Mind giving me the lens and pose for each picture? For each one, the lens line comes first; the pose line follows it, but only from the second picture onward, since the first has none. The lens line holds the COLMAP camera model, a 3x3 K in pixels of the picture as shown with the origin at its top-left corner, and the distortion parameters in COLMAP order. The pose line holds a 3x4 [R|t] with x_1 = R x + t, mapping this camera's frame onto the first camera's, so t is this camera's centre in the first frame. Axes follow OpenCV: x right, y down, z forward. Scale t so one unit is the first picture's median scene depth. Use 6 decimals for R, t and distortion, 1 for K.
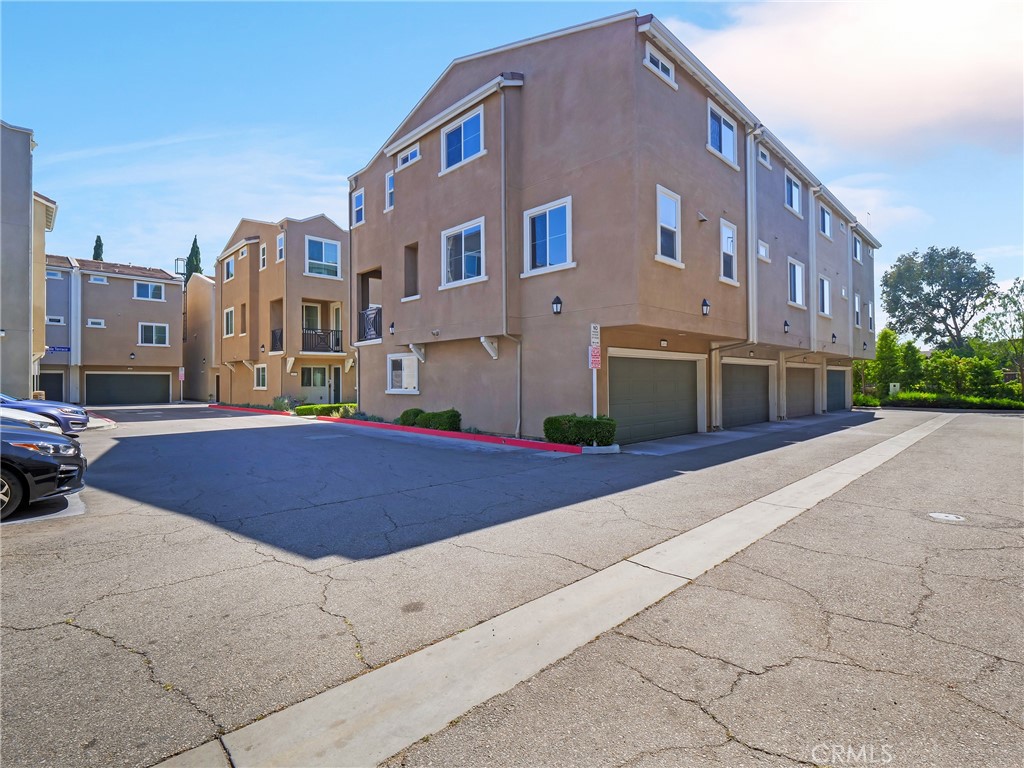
lens RADIAL K [[502.4, 0, 510.0], [0, 502.4, 375.6], [0, 0, 1]] dist [-0.007702, -0.002078]
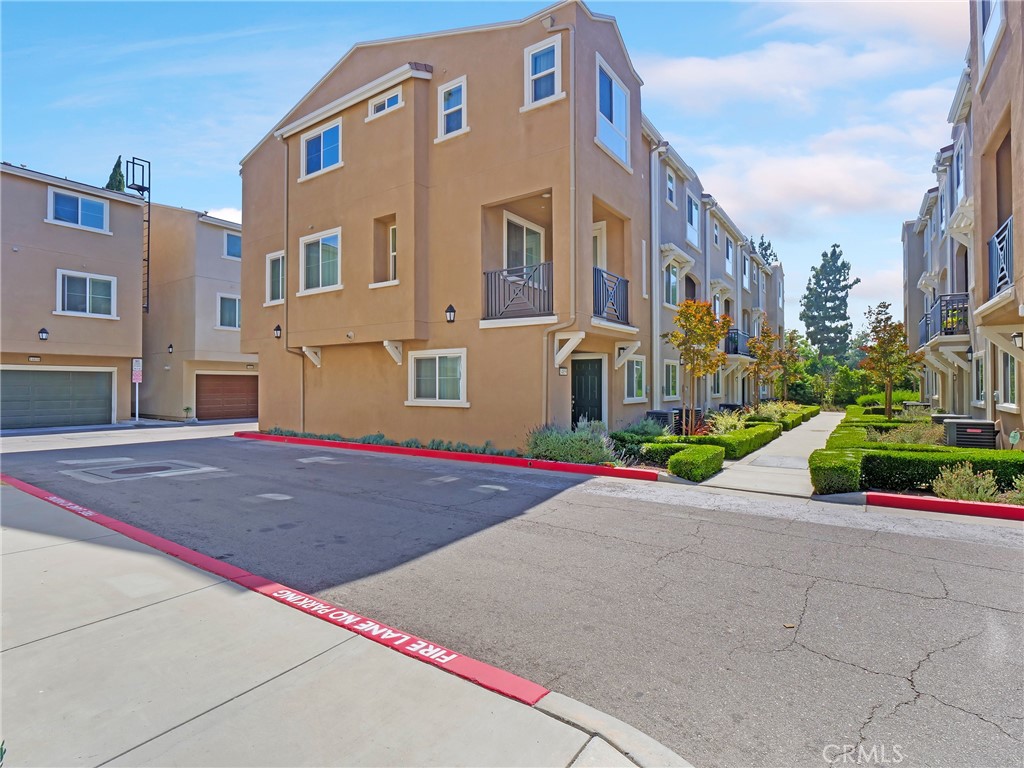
lens RADIAL K [[502.4, 0, 484.7], [0, 502.4, 391.9], [0, 0, 1]] dist [-0.007702, -0.002078]
pose [[0.984500, 0.010951, 0.175041, -0.181690], [-0.013989, 0.999772, 0.016130, 0.002537], [-0.174824, -0.018329, 0.984429, 0.189172]]
